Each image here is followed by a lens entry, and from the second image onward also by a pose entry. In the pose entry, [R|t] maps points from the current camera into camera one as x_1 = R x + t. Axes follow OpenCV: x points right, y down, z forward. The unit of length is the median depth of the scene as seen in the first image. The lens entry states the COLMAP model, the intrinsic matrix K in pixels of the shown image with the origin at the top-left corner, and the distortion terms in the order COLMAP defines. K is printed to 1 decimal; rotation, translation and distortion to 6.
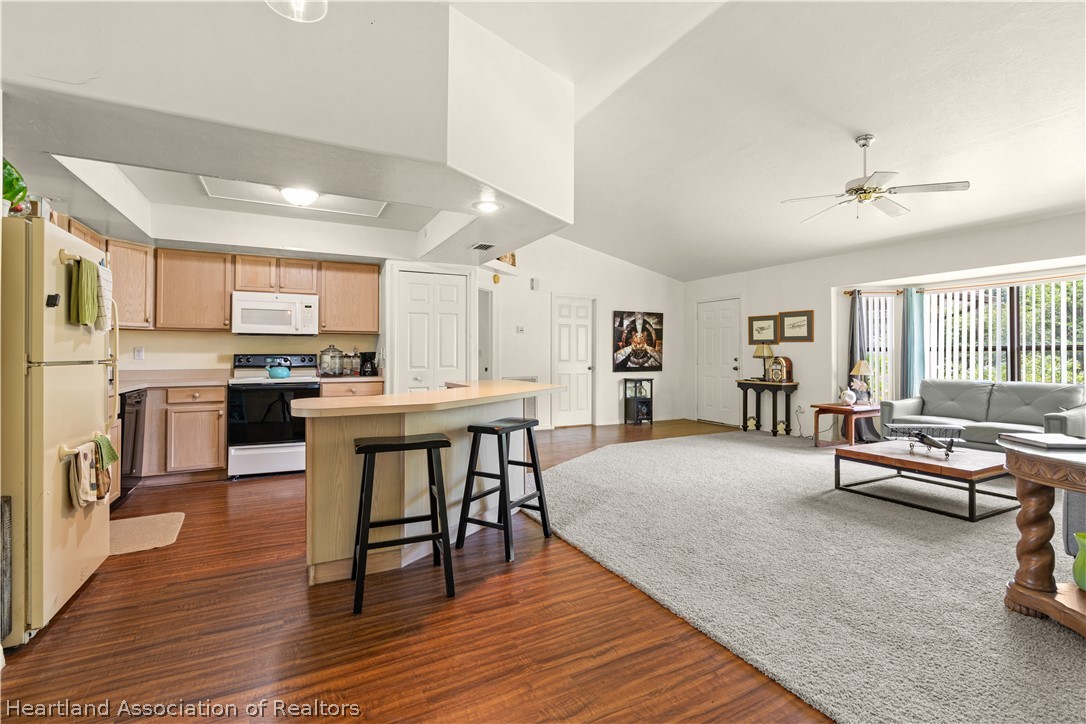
lens RADIAL K [[499.2, 0, 539.5], [0, 499.2, 349.4], [0, 0, 1]] dist [-0.010551, 0.002010]
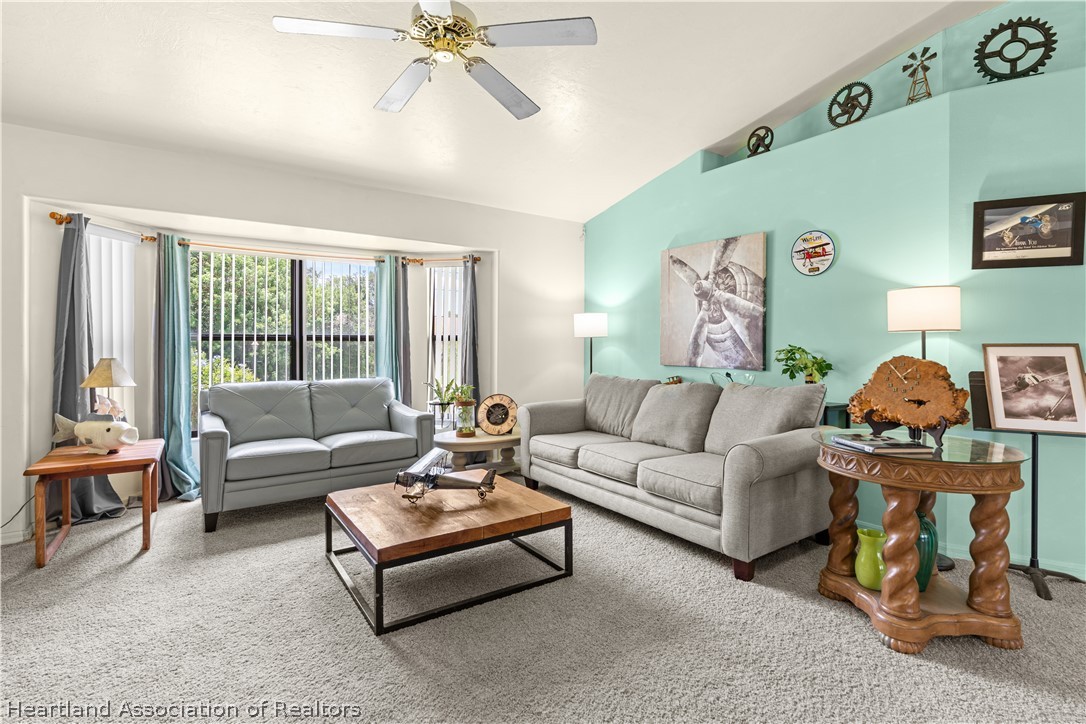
lens RADIAL K [[525.3, 0, 553.3], [0, 525.3, 341.2], [0, 0, 1]] dist [-0.007143, 0.001747]
pose [[-0.153358, 0.003871, 0.988163, 0.057625], [-0.011953, 0.999912, -0.005772, 0.003117], [-0.988098, -0.012697, -0.153298, 0.679324]]
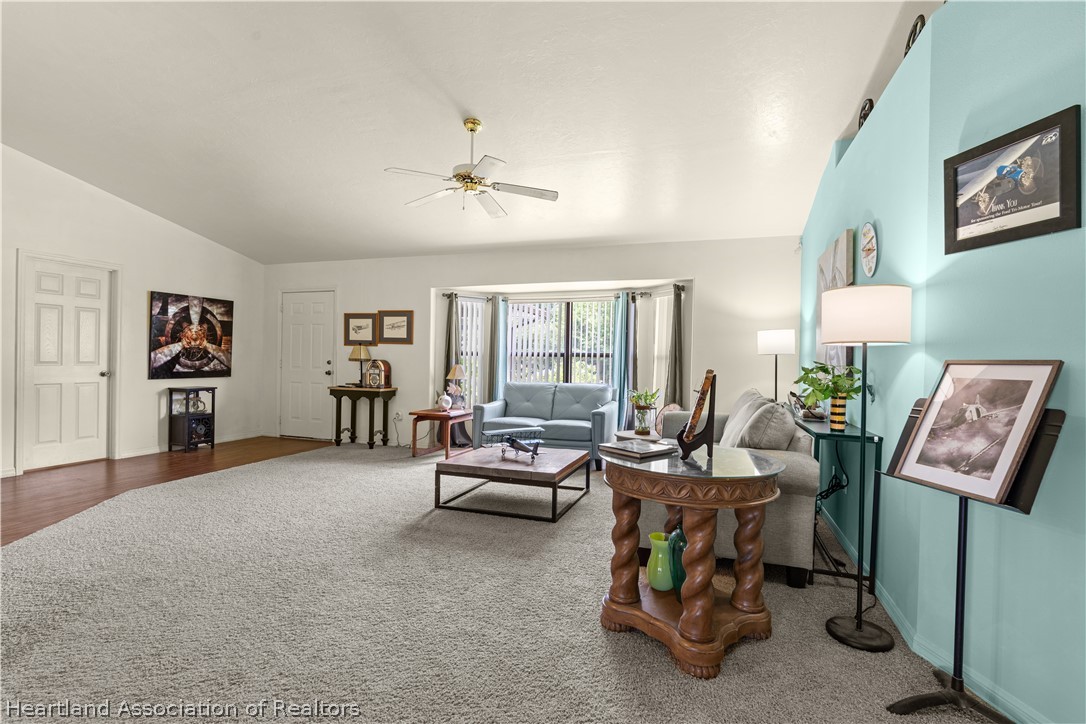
lens RADIAL K [[525.3, 0, 558.6], [0, 525.3, 359.5], [0, 0, 1]] dist [-0.007143, 0.001747]
pose [[0.709770, 0.009914, 0.704363, 0.056954], [-0.021523, 0.999739, 0.007616, 0.000088], [-0.704104, -0.020566, 0.709799, 0.120468]]
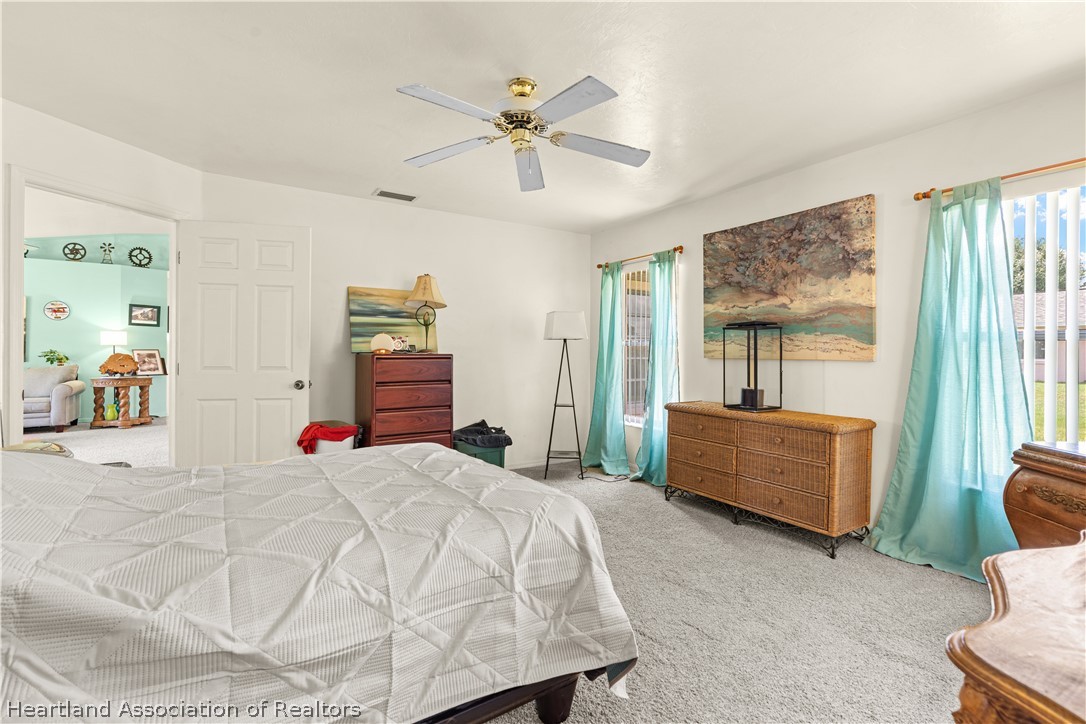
lens RADIAL K [[499.2, 0, 546.1], [0, 499.2, 356.1], [0, 0, 1]] dist [-0.010551, 0.002010]
pose [[-0.994044, -0.004962, -0.108869, -0.599247], [-0.004906, 0.999988, -0.000784, 0.012789], [0.108871, -0.000245, -0.994056, 1.837286]]
